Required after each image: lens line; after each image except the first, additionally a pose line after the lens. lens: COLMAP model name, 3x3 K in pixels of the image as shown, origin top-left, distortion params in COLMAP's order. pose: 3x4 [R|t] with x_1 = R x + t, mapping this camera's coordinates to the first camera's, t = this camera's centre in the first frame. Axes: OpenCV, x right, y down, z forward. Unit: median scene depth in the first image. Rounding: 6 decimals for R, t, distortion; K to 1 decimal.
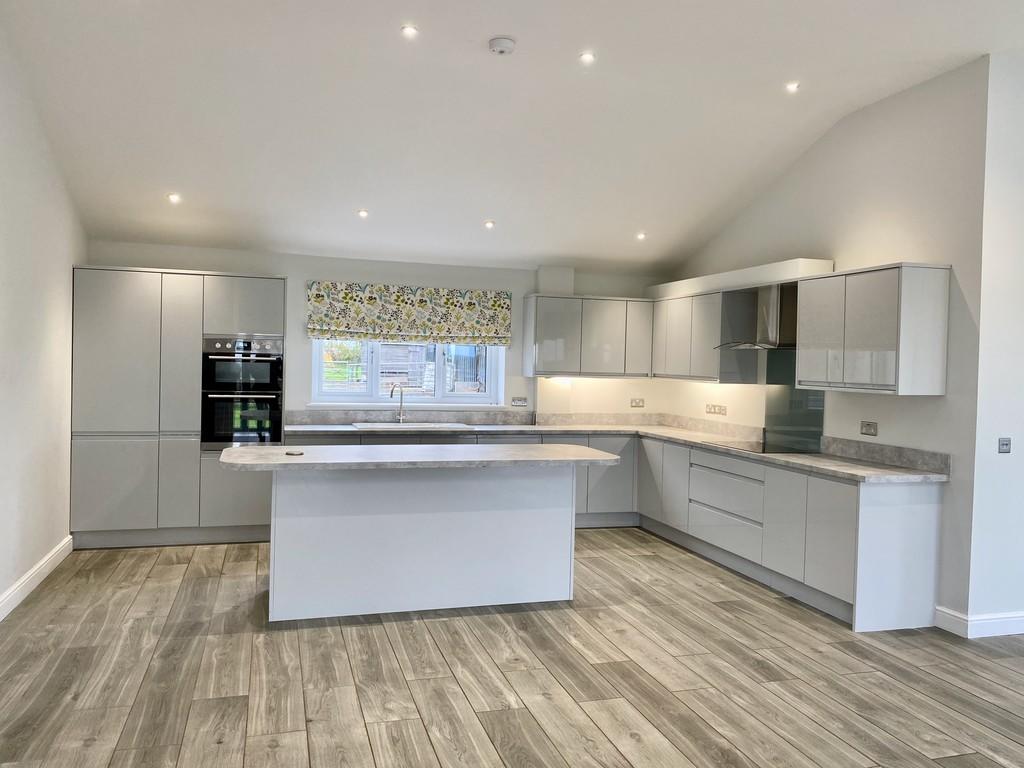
lens RADIAL K [[777.3, 0, 512.0], [0, 777.3, 384.0], [0, 0, 1]] dist [0.019490, -0.002279]
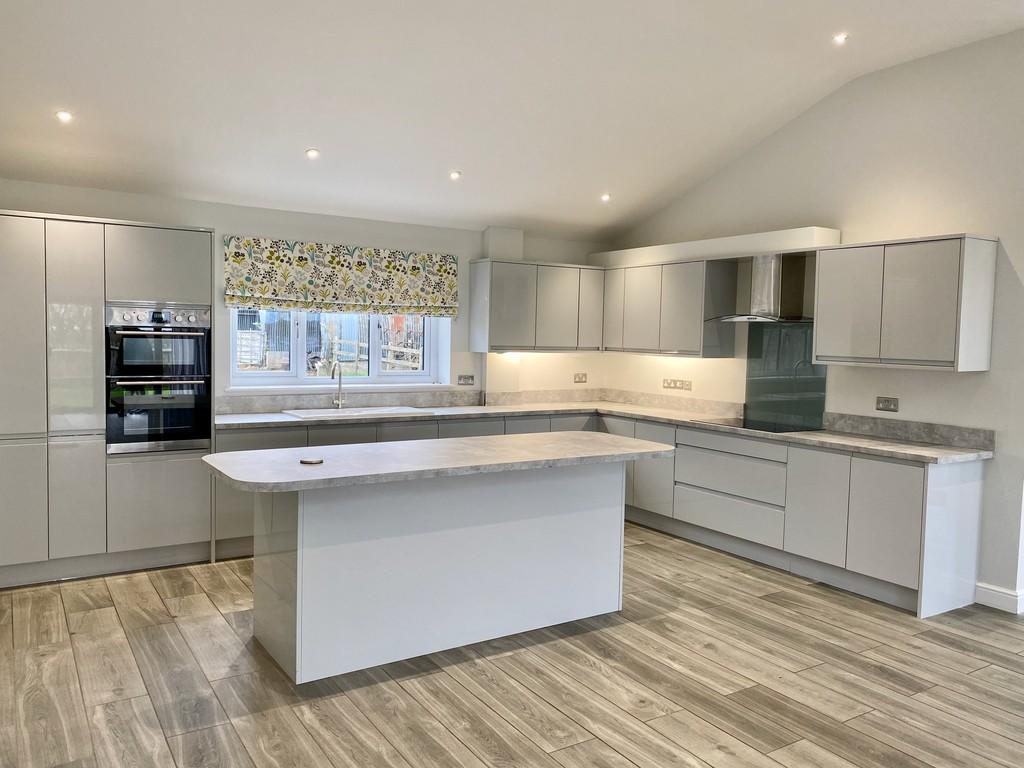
lens RADIAL K [[774.8, 0, 512.0], [0, 774.8, 384.0], [0, 0, 1]] dist [0.010699, 0.003521]
pose [[0.963823, -0.020879, 0.265726, -0.247283], [0.009555, 0.998993, 0.043839, -0.015160], [-0.266374, -0.039714, 0.963051, 0.186013]]
